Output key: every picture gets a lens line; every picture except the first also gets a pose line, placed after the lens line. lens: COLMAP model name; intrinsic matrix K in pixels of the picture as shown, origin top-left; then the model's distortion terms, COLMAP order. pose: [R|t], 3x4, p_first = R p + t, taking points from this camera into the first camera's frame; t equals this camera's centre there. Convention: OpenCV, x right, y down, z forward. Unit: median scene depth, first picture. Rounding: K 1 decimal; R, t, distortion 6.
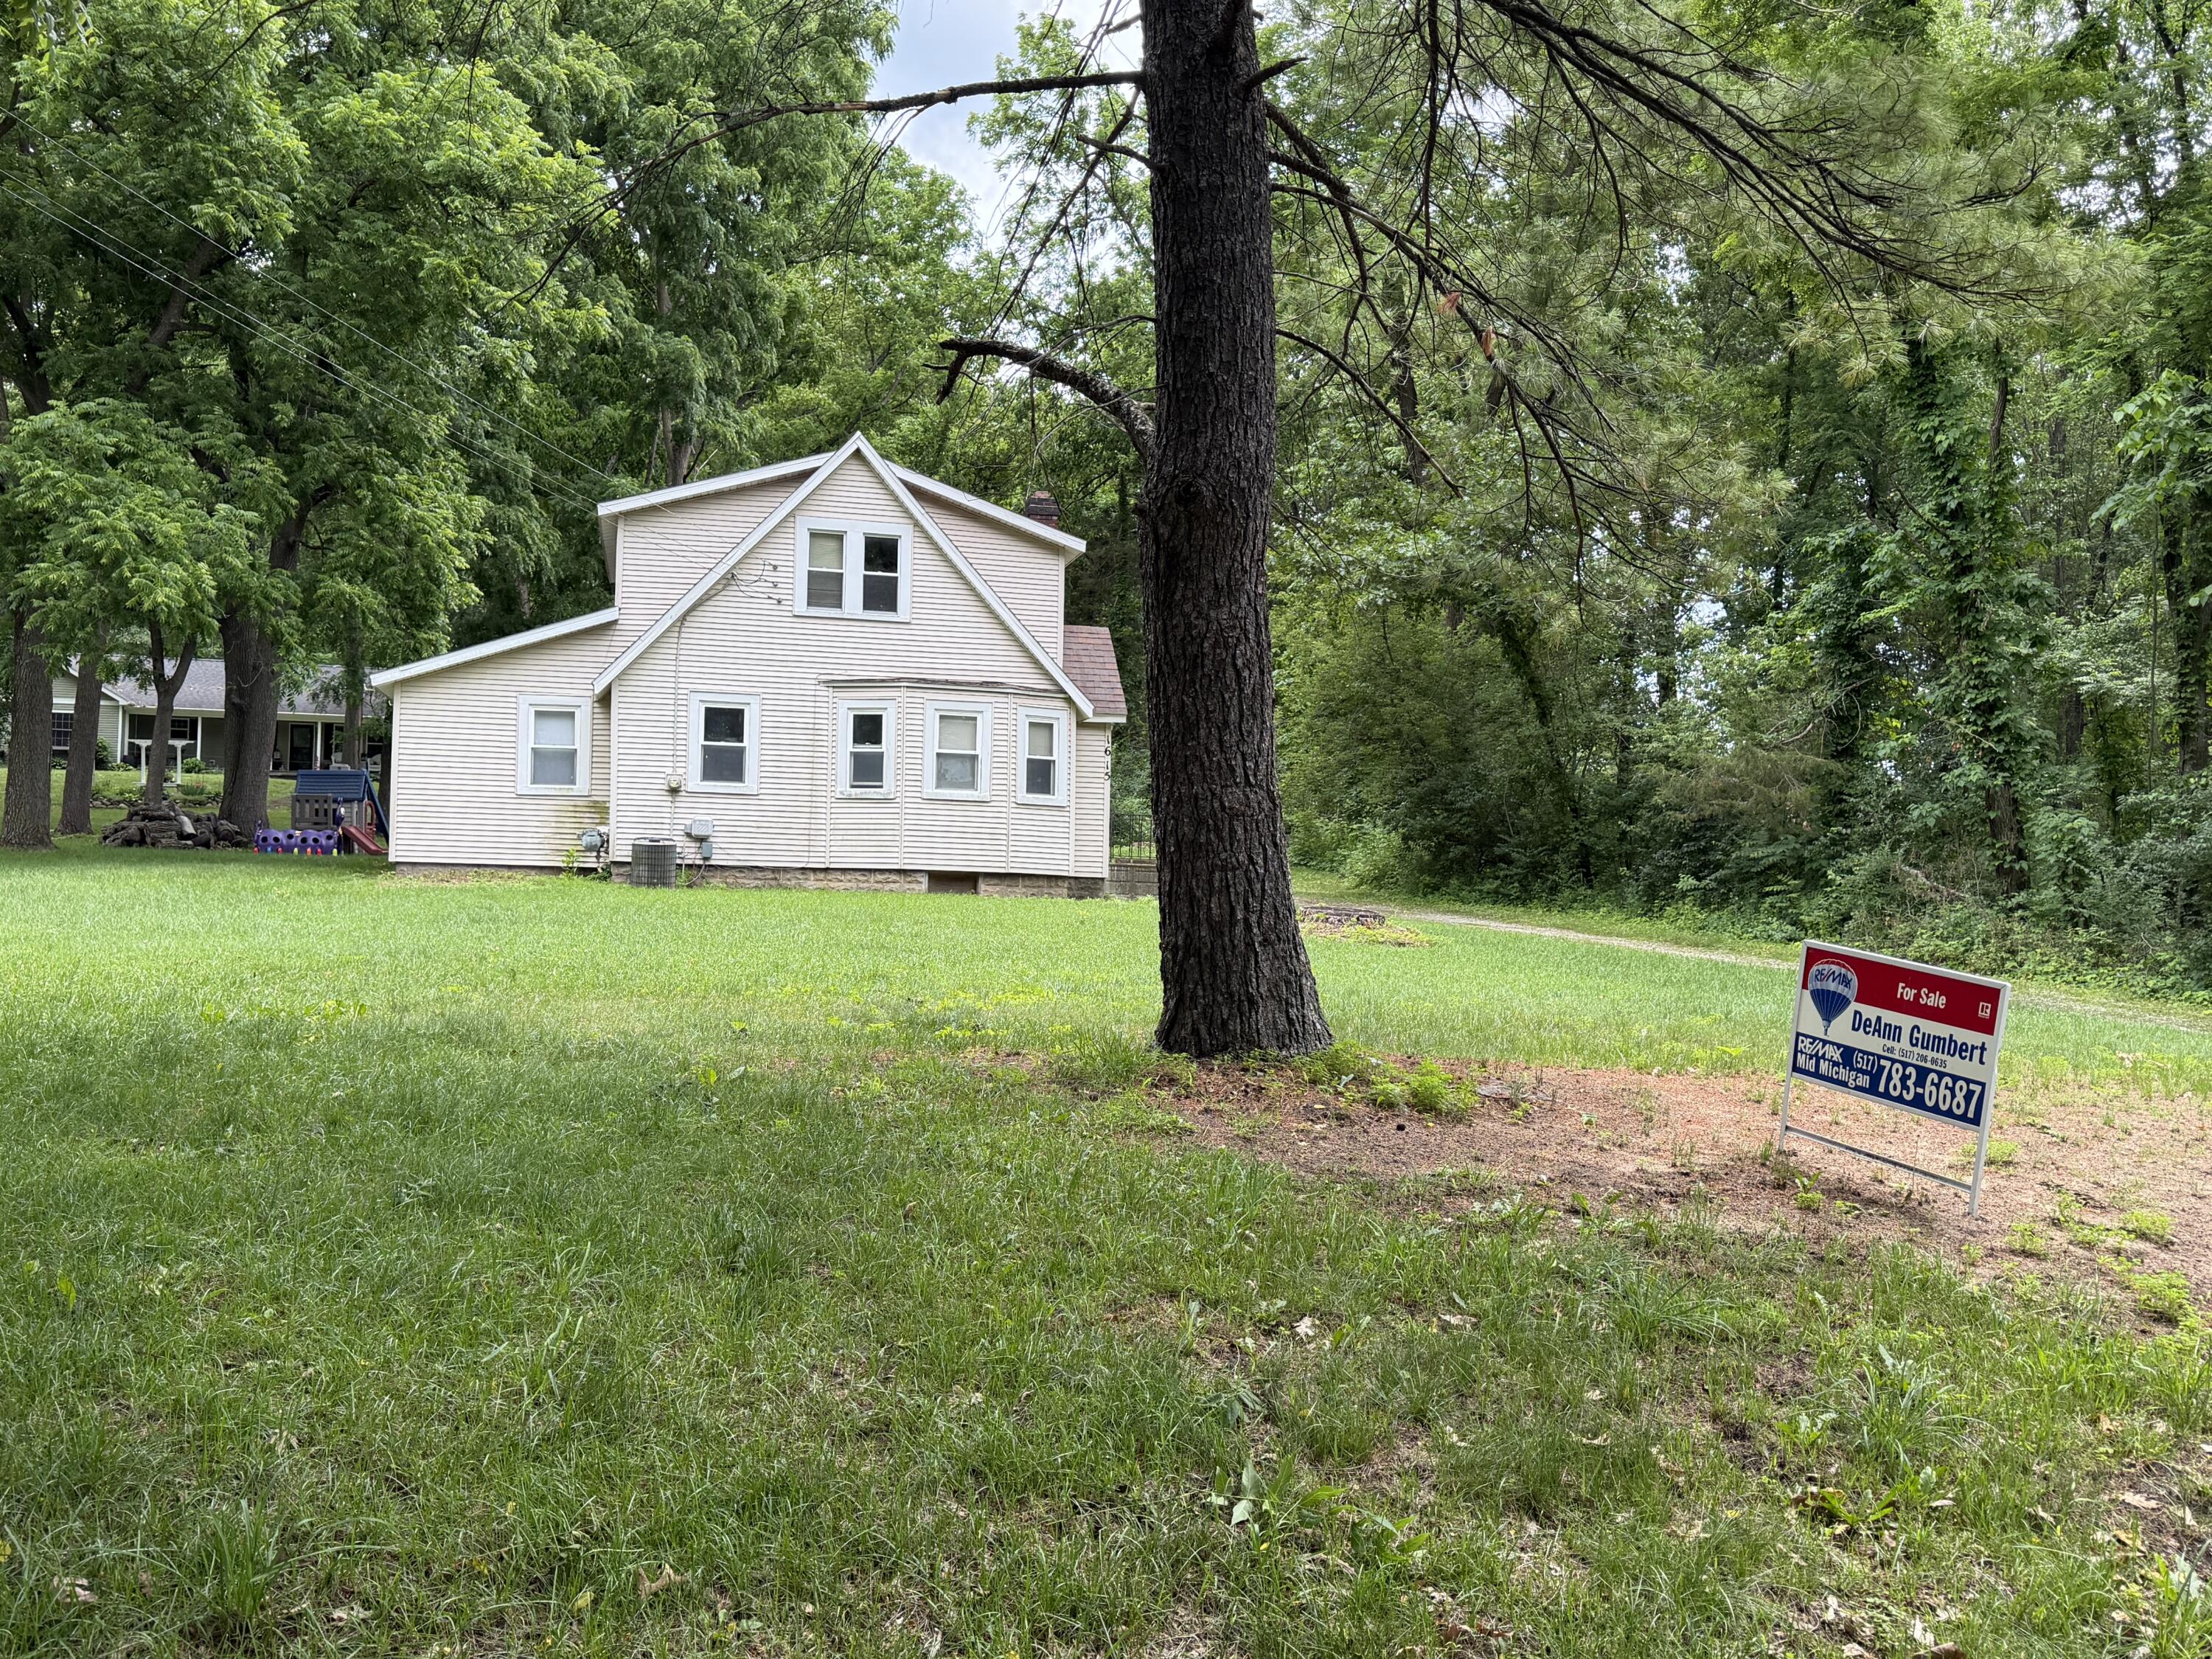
lens RADIAL K [[2008.9, 0, 1106.0], [0, 2008.9, 829.5], [0, 0, 1]] dist [0.179174, -0.230639]
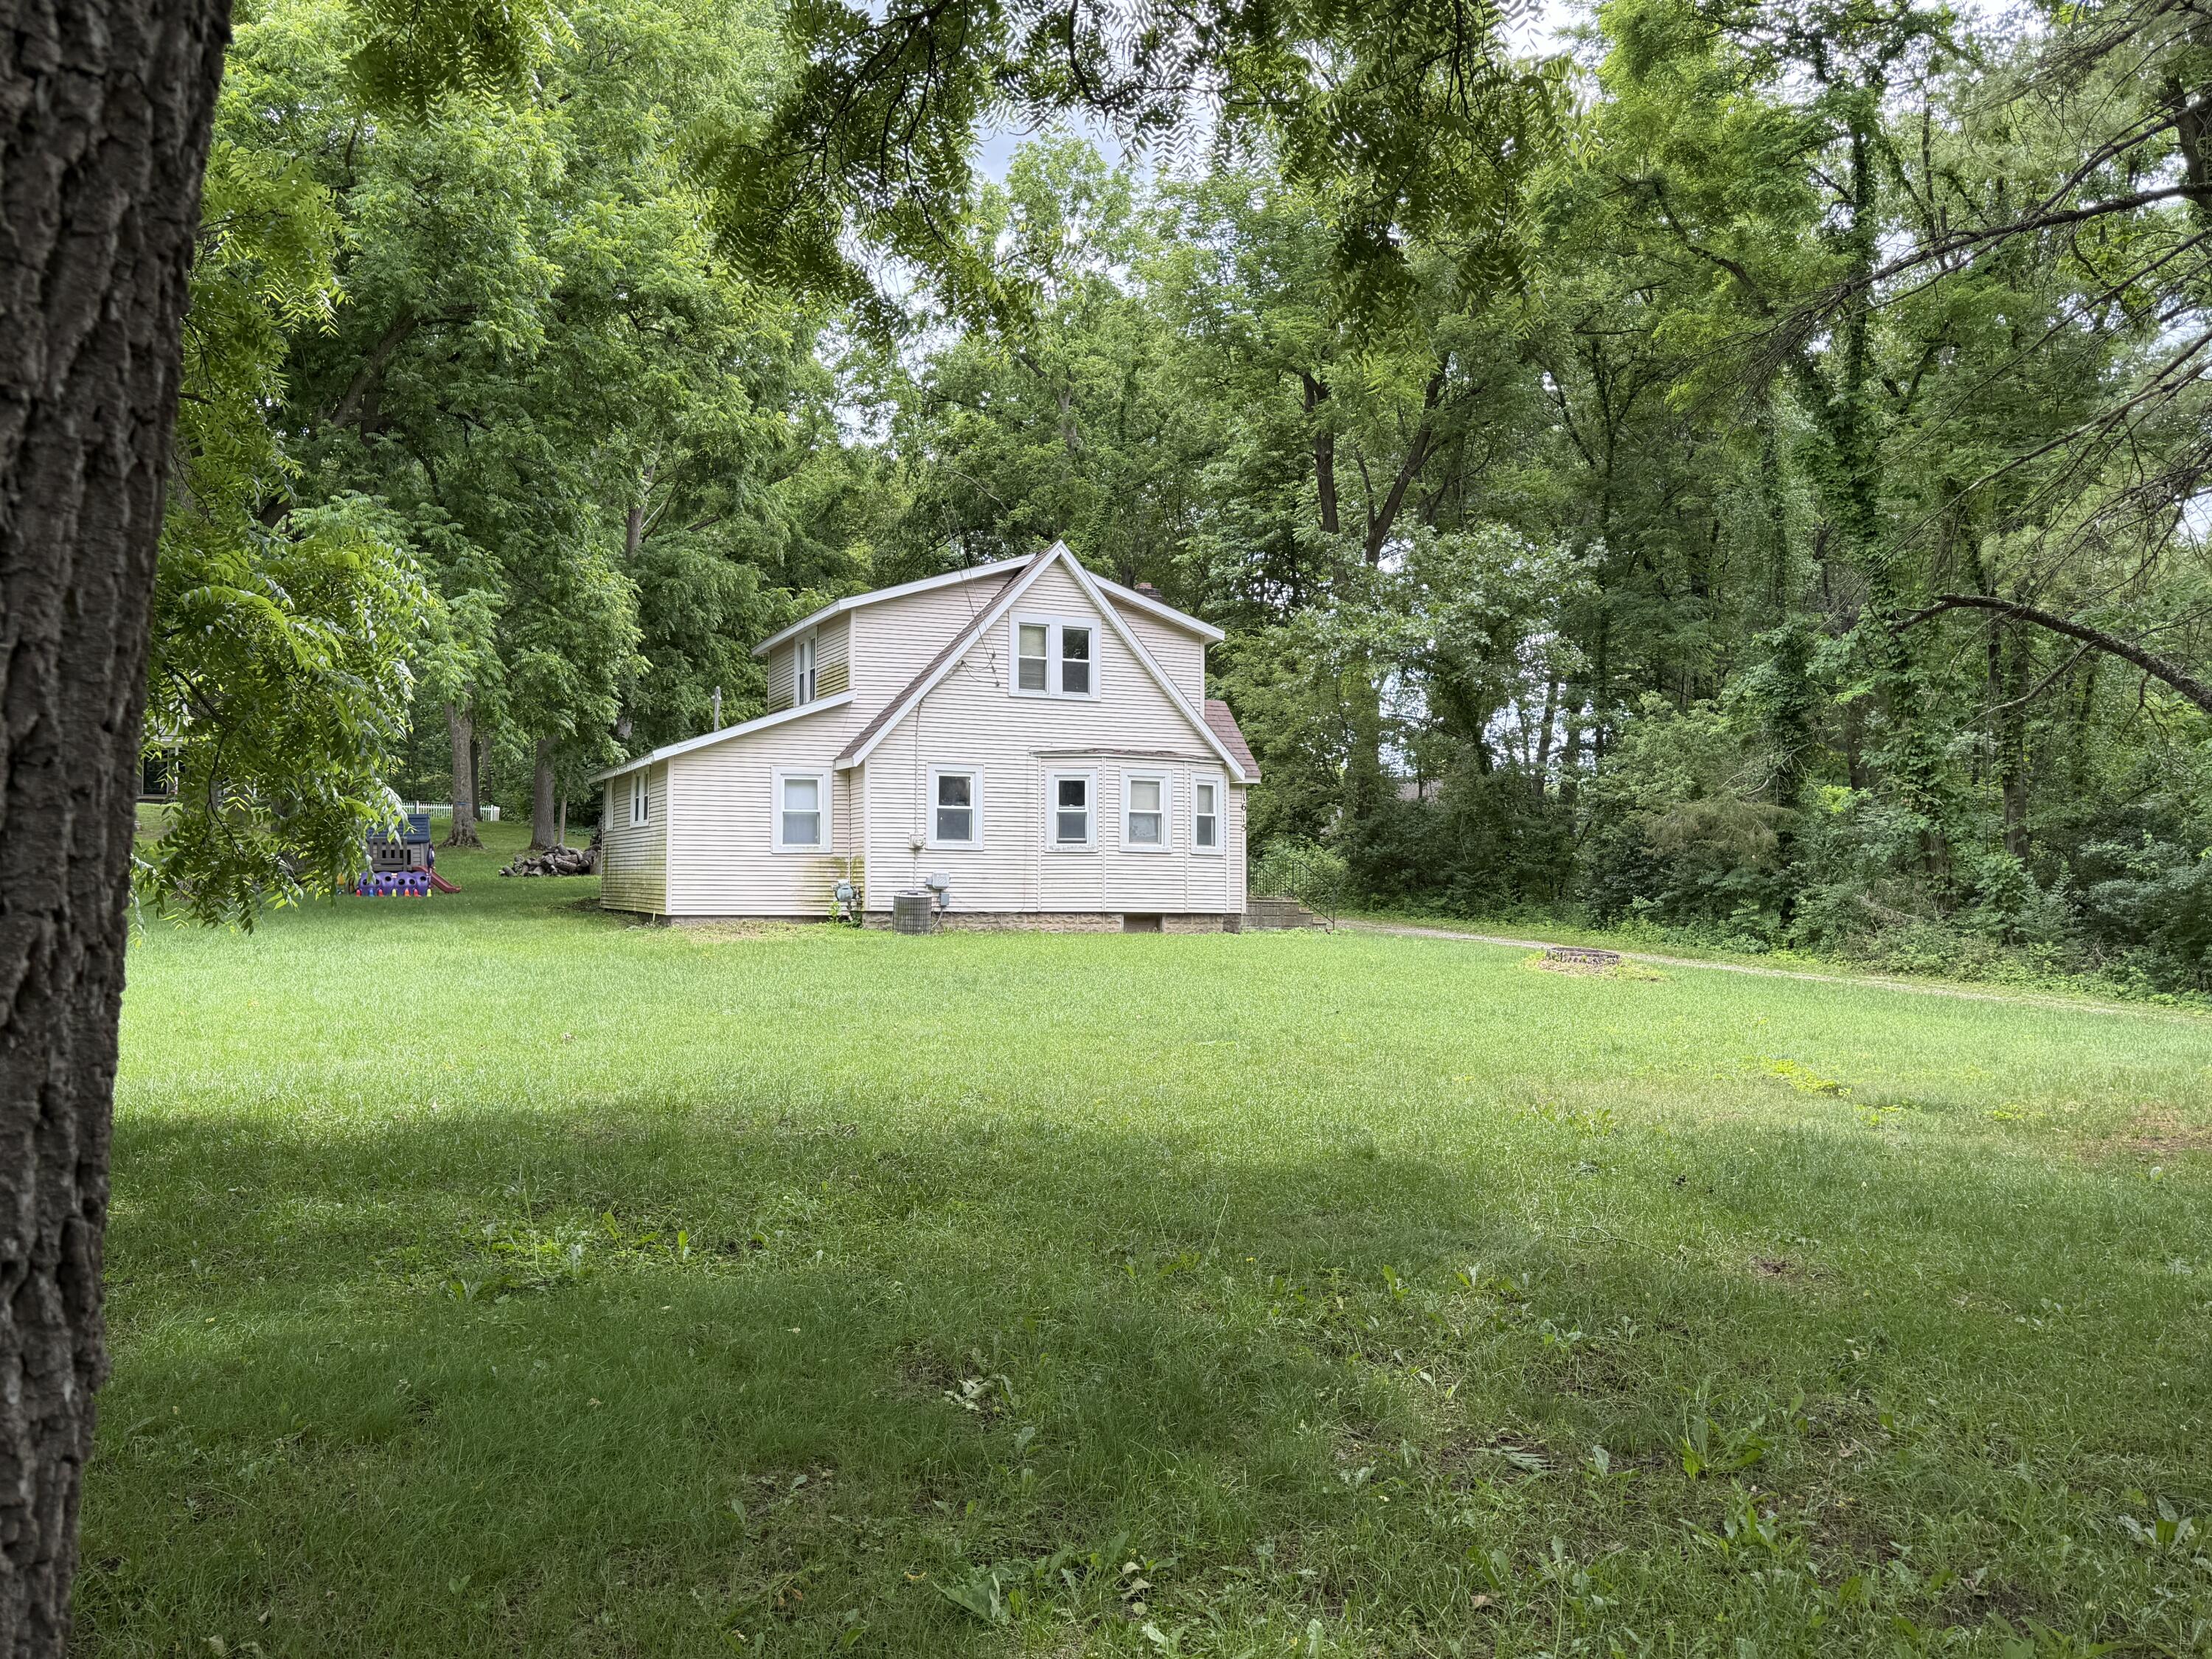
lens RADIAL K [[1781.3, 0, 1106.0], [0, 1781.3, 829.5], [0, 0, 1]] dist [0.149629, 0.000683]
pose [[0.979017, -0.011402, 0.203461, -0.308993], [0.010176, 0.999923, 0.007071, -0.035580], [-0.203526, -0.004852, 0.979057, -0.020903]]
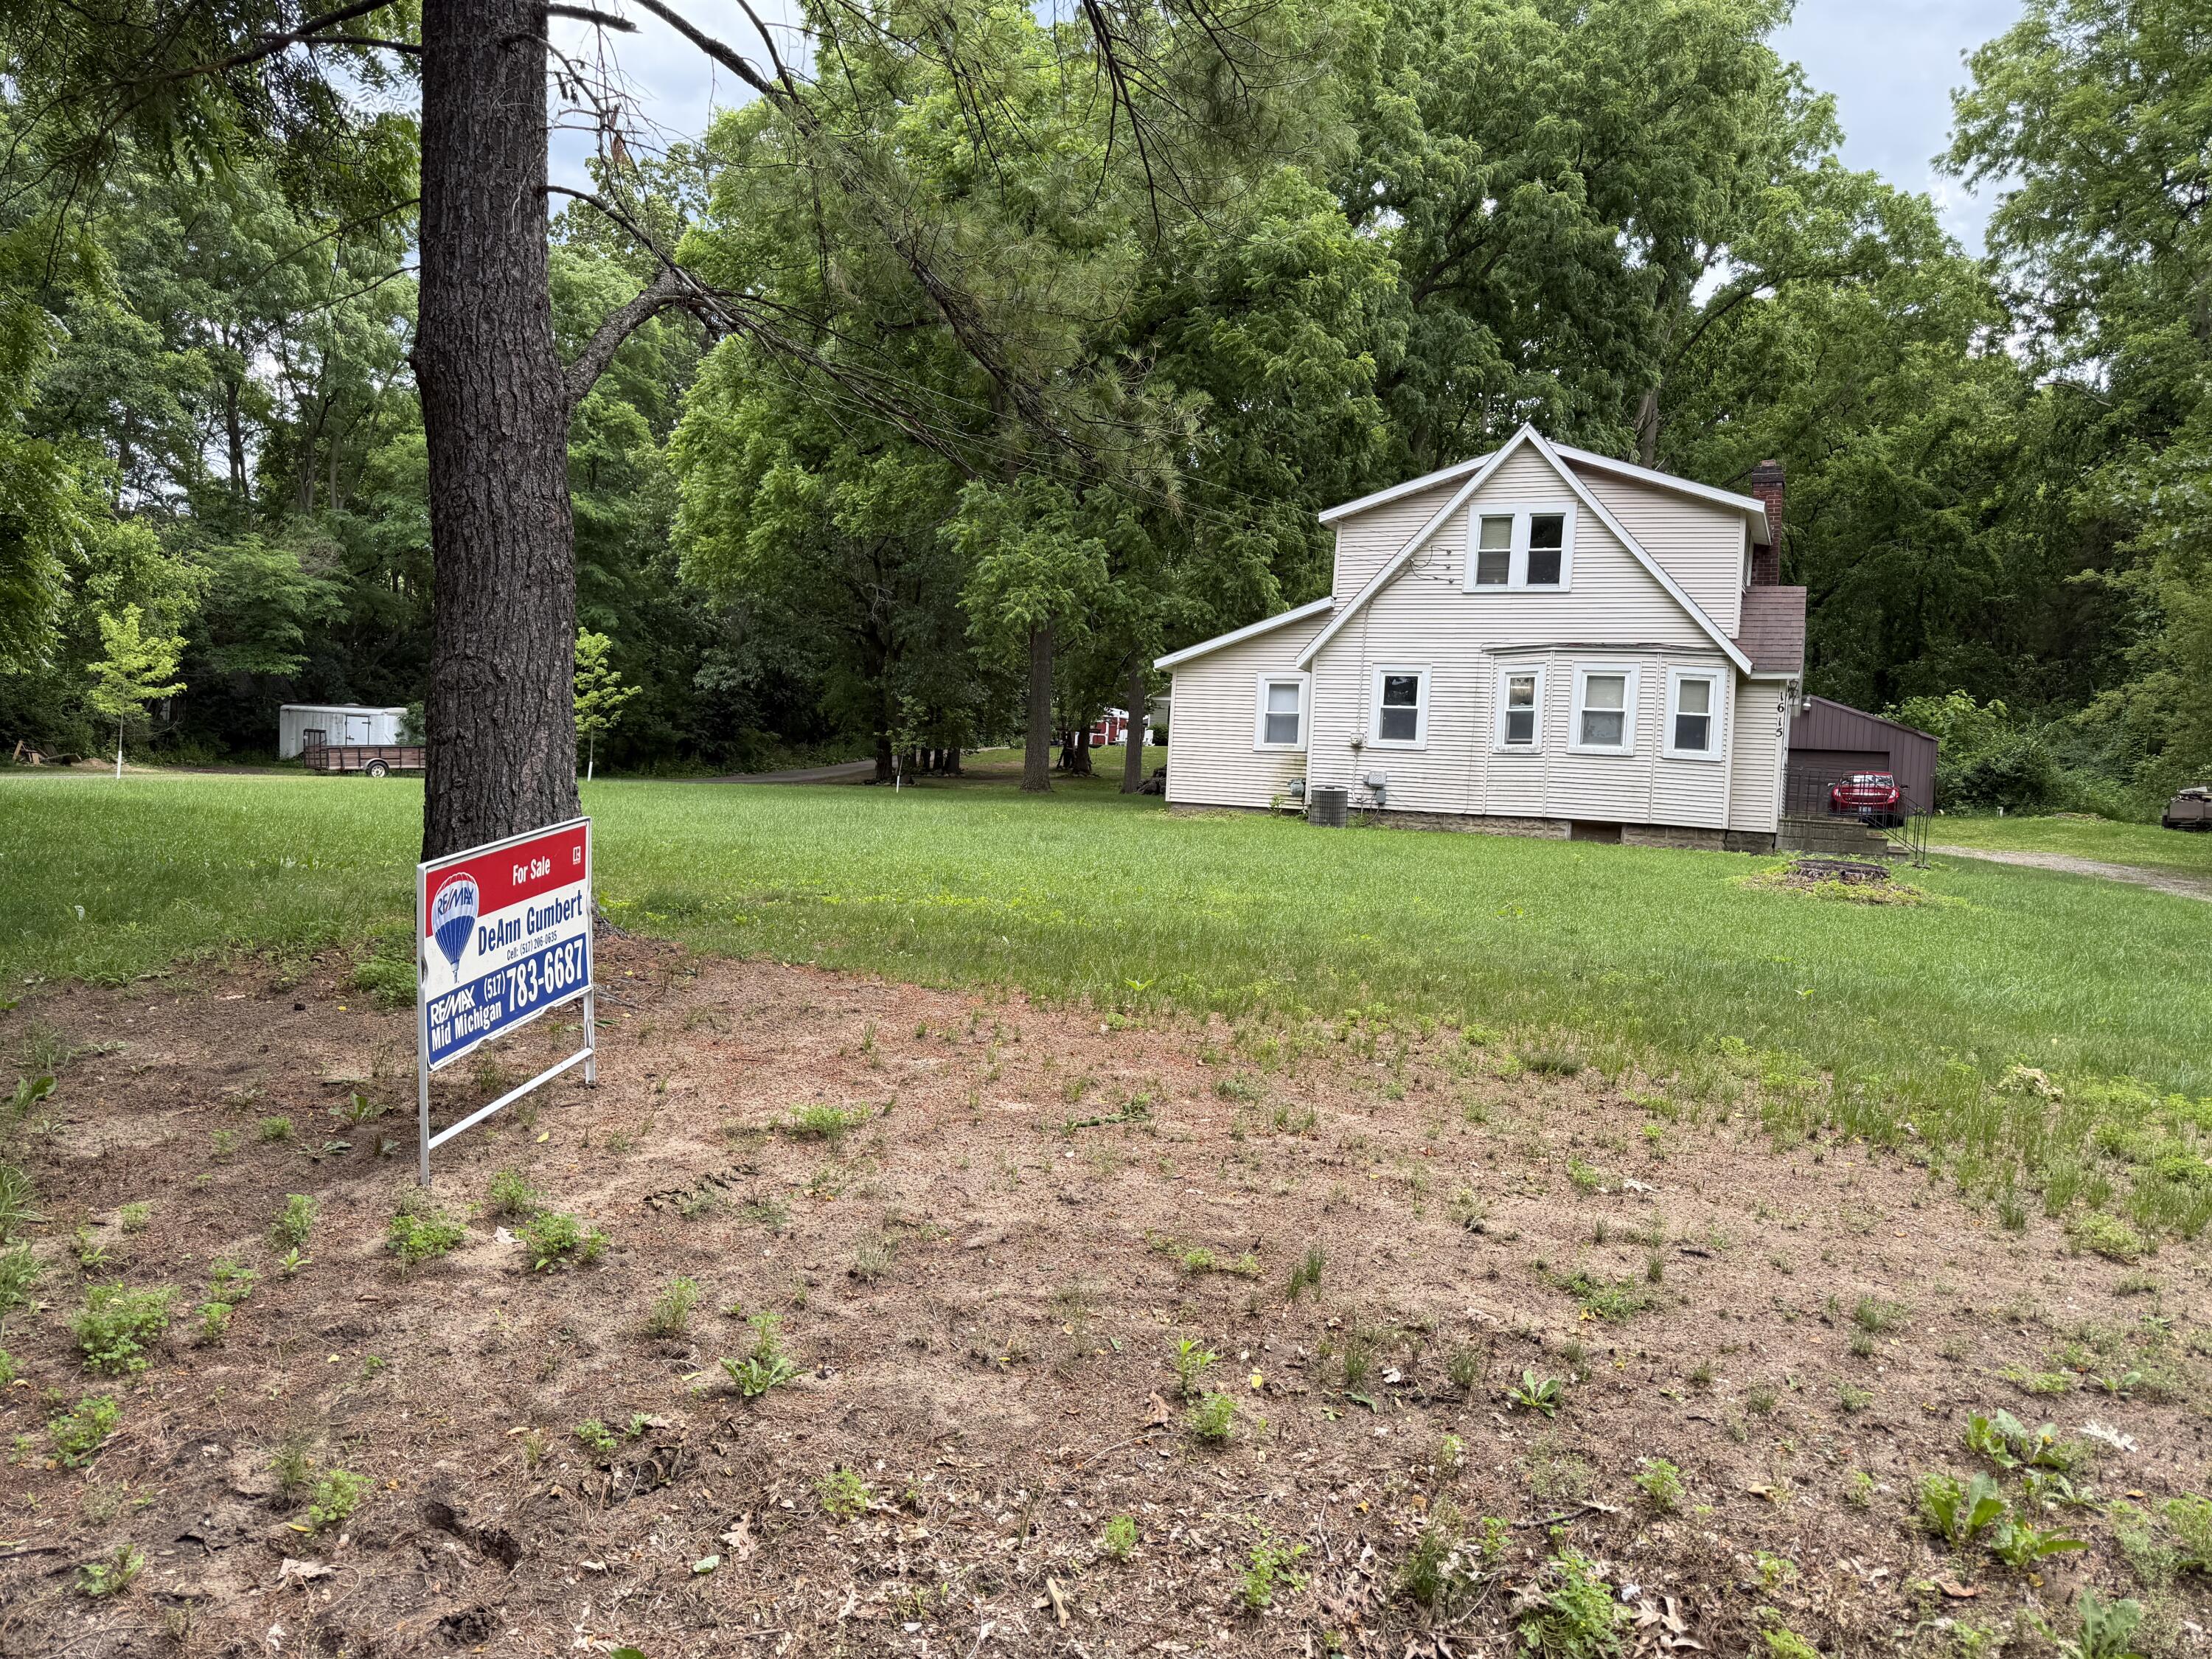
lens RADIAL K [[1564.6, 0, 1106.0], [0, 1564.6, 829.5], [0, 0, 1]] dist [0.145716, -0.001361]
pose [[0.803069, 0.031108, -0.595073, 0.218550], [-0.022461, 0.999507, 0.021939, 0.012512], [0.595462, -0.004253, 0.803372, 0.160238]]
